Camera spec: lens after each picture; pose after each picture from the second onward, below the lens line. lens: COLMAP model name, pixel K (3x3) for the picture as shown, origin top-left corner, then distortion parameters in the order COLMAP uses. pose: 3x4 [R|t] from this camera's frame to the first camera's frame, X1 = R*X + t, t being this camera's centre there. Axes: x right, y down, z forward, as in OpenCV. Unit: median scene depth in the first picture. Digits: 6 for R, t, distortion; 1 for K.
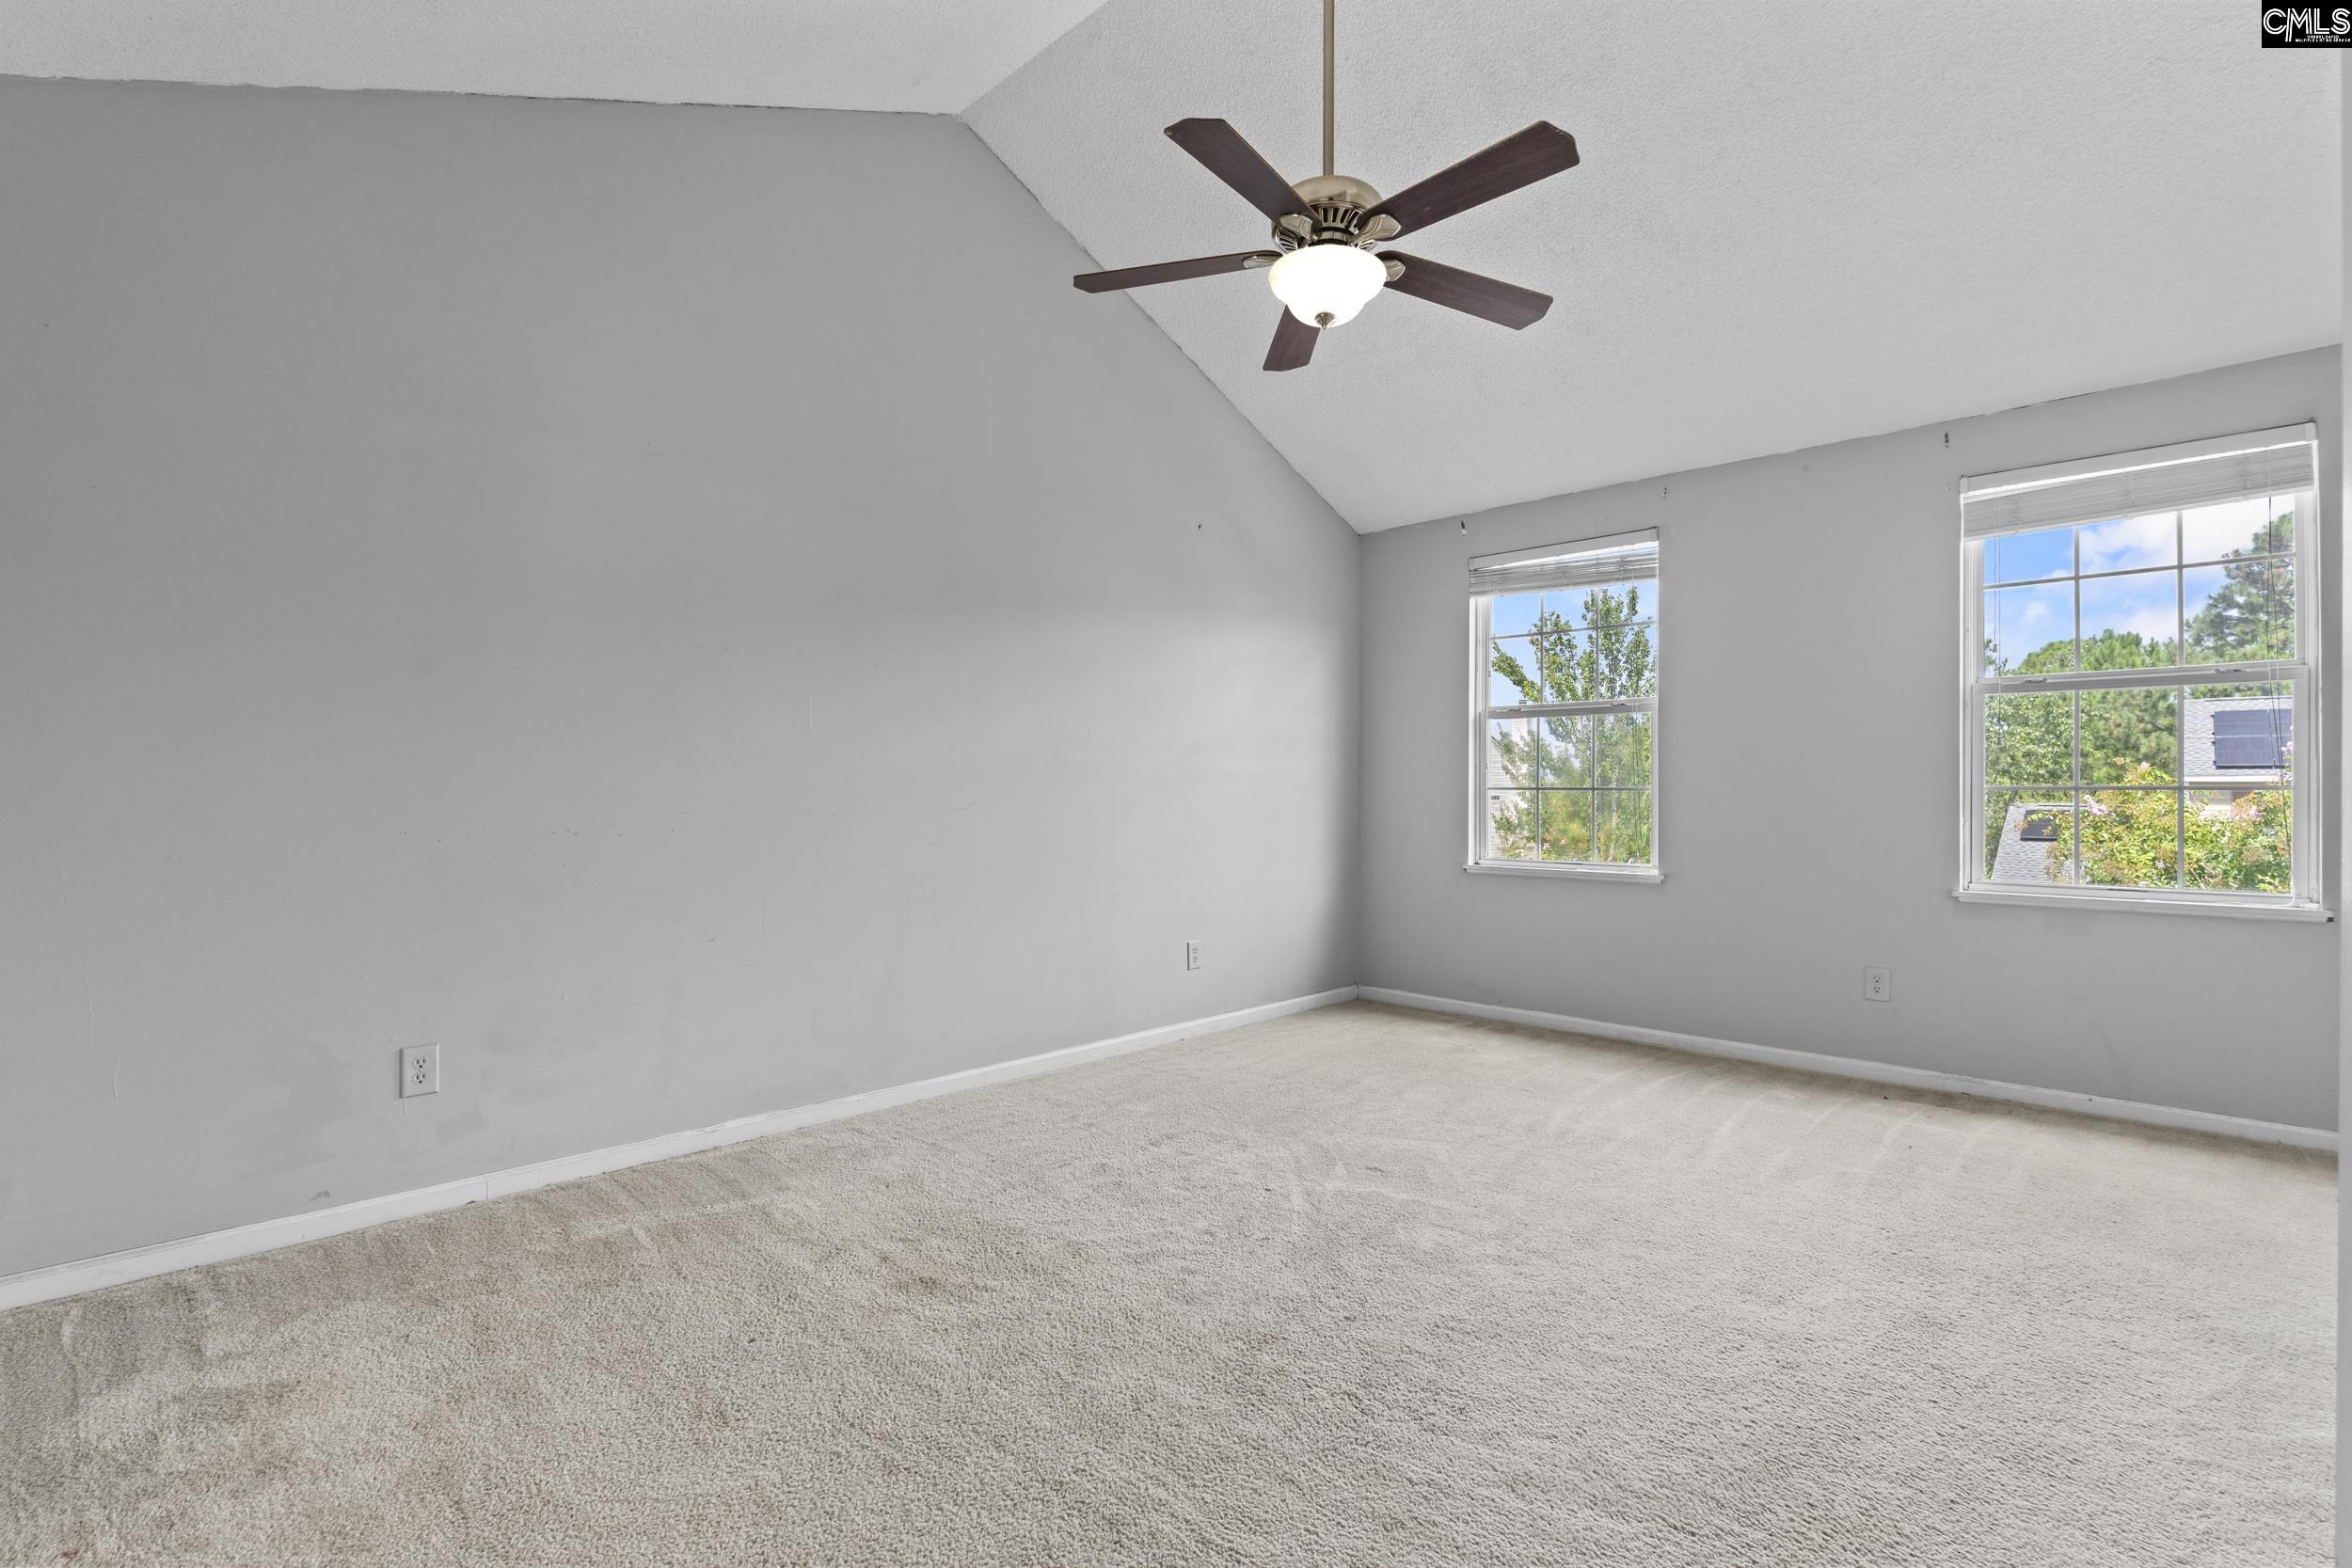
lens RADIAL K [[1094.7, 0, 1176.0], [0, 1094.7, 784.0], [0, 0, 1]] dist [-0.000543, -0.000069]
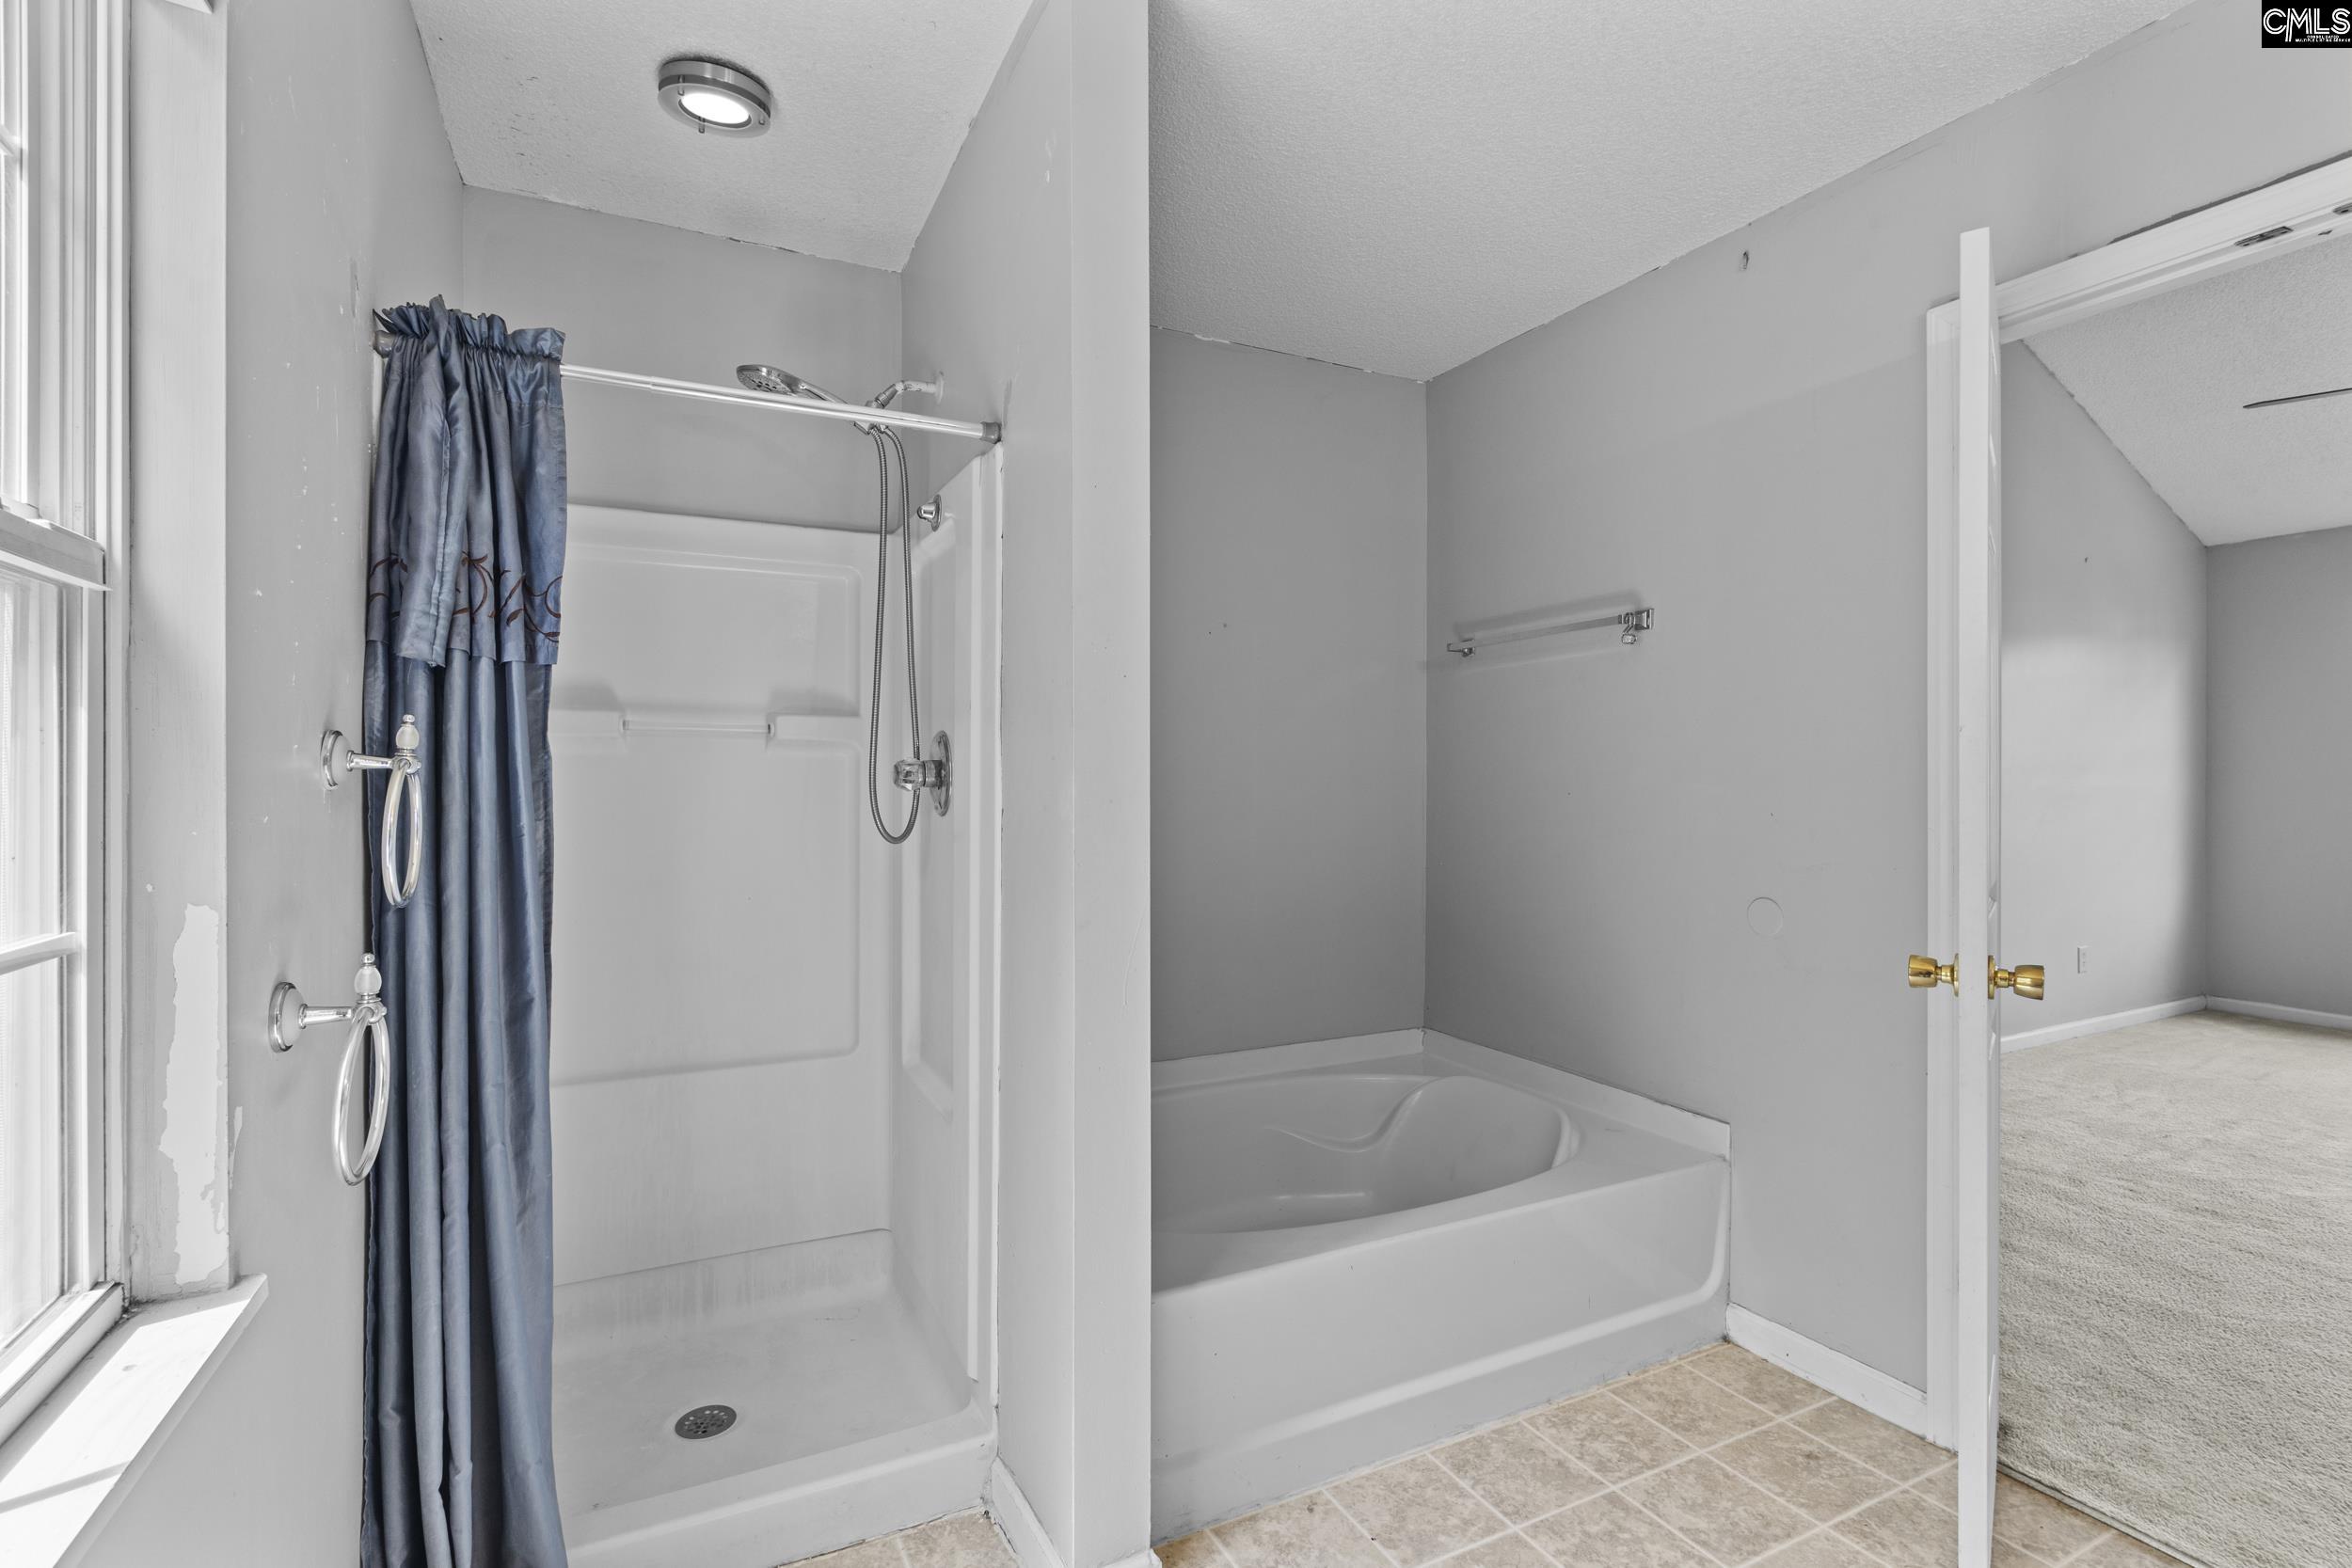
lens RADIAL K [[1094.7, 0, 1176.0], [0, 1094.7, 784.0], [0, 0, 1]] dist [-0.000543, -0.000069]
pose [[0.944536, -0.005711, -0.328357, -0.788037], [0.010656, 0.999855, 0.013263, -0.067176], [0.328234, -0.016027, 0.944461, -0.511447]]
